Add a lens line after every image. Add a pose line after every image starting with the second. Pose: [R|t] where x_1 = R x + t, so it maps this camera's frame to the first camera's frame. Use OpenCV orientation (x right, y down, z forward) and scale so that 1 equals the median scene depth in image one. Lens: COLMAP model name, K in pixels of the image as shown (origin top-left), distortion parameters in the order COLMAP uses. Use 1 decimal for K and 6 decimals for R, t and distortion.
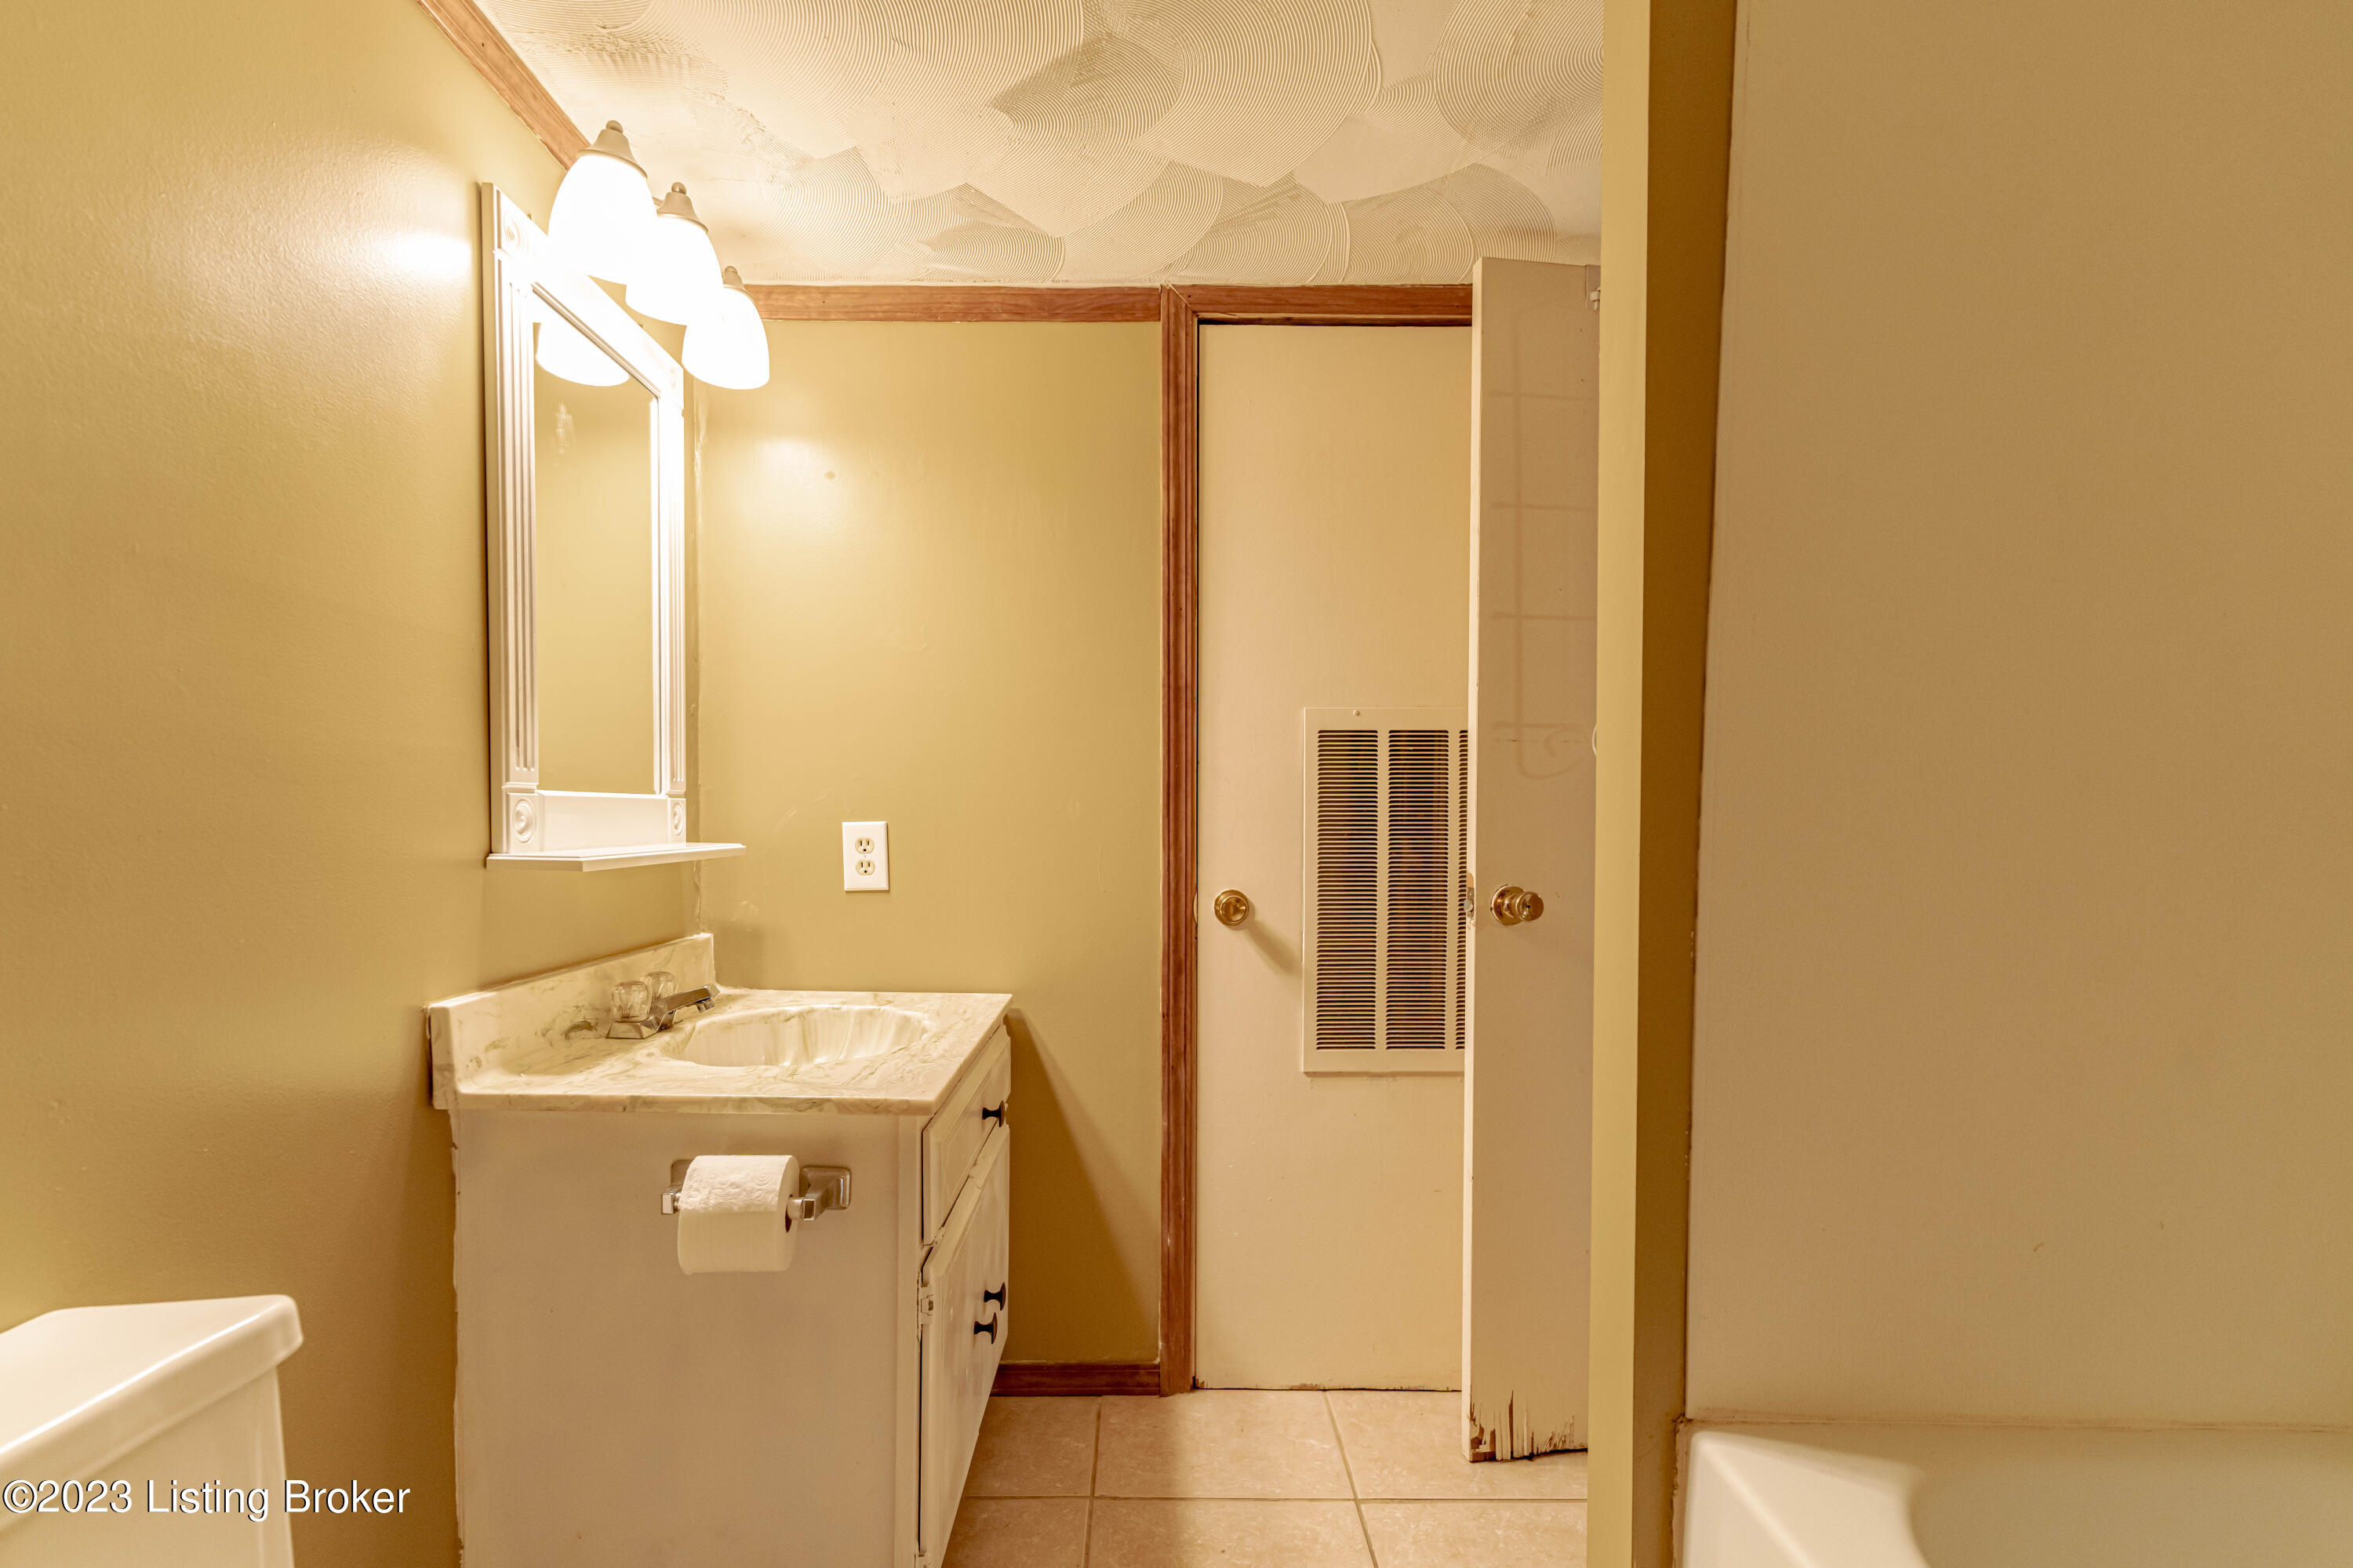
lens RADIAL K [[1137.3, 0, 1108.2], [0, 1137.3, 835.5], [0, 0, 1]] dist [-0.001845, 0.000758]
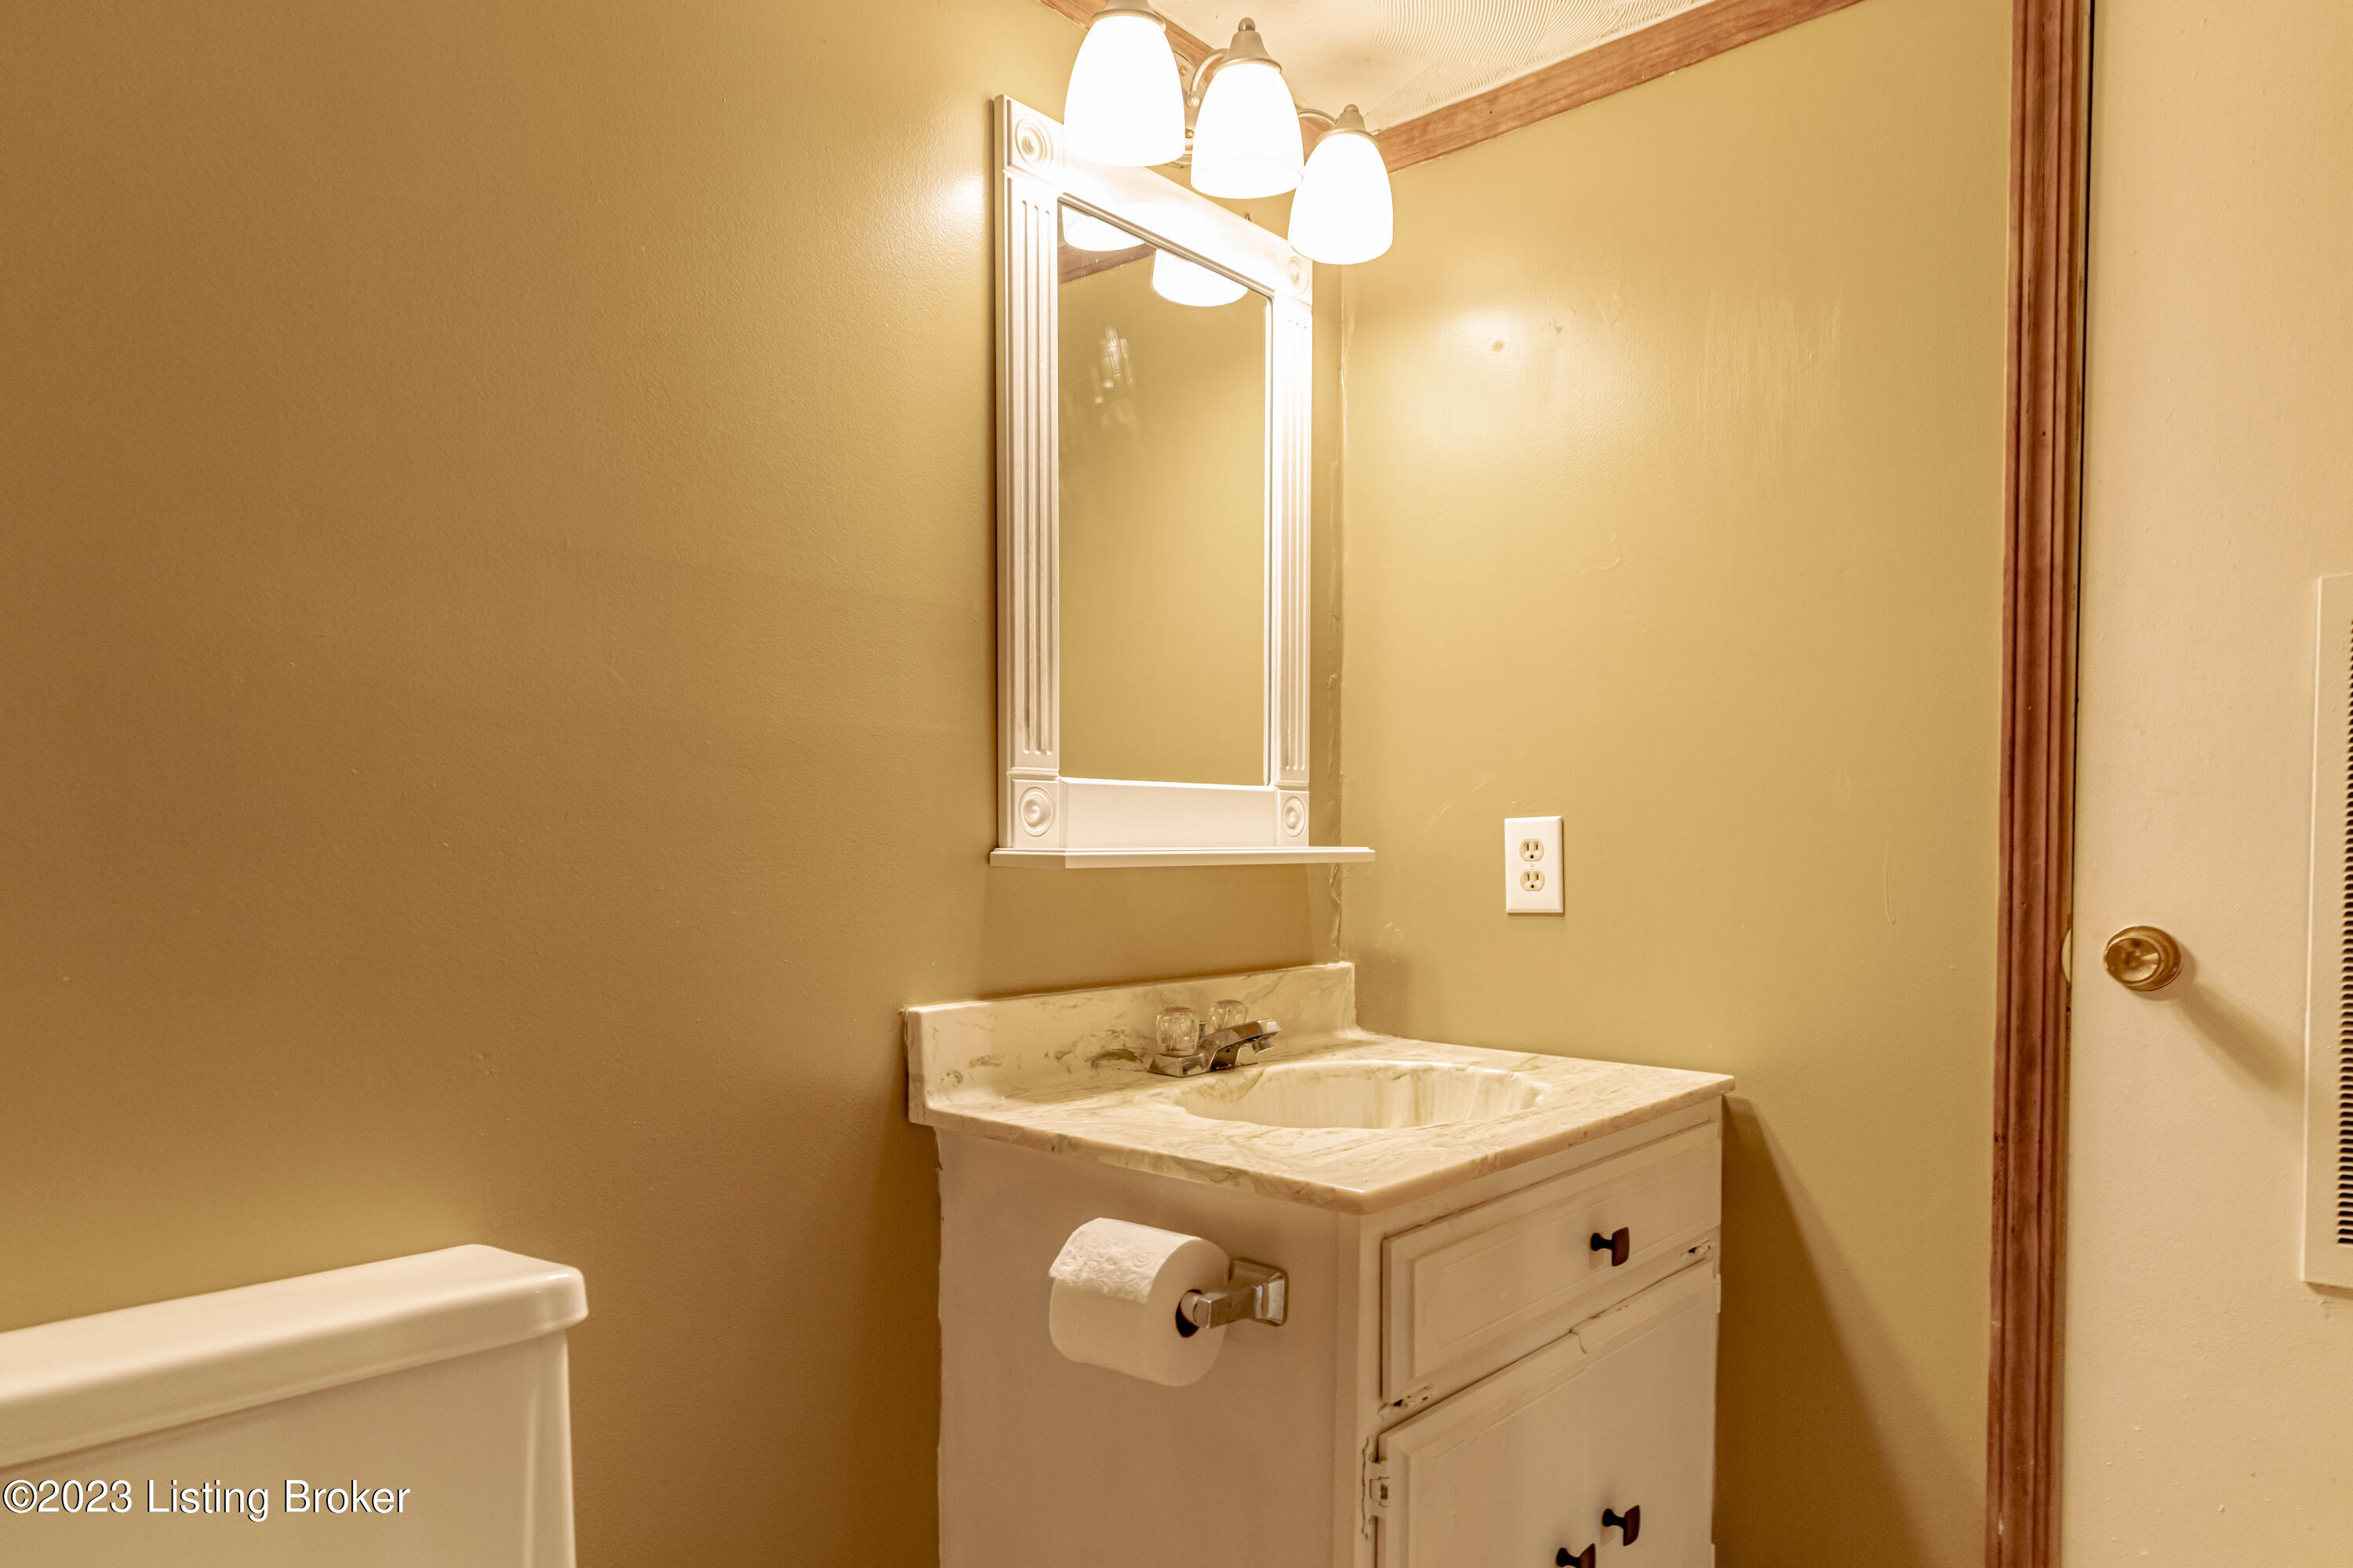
lens RADIAL K [[1415.7, 0, 1159.4], [0, 1415.7, 879.4], [0, 0, 1]] dist [0.002491, 0.003511]
pose [[0.756138, 0.007355, -0.654371, 0.207366], [-0.004750, 0.999972, 0.005751, 0.024692], [0.654395, -0.001240, 0.756152, 0.178054]]
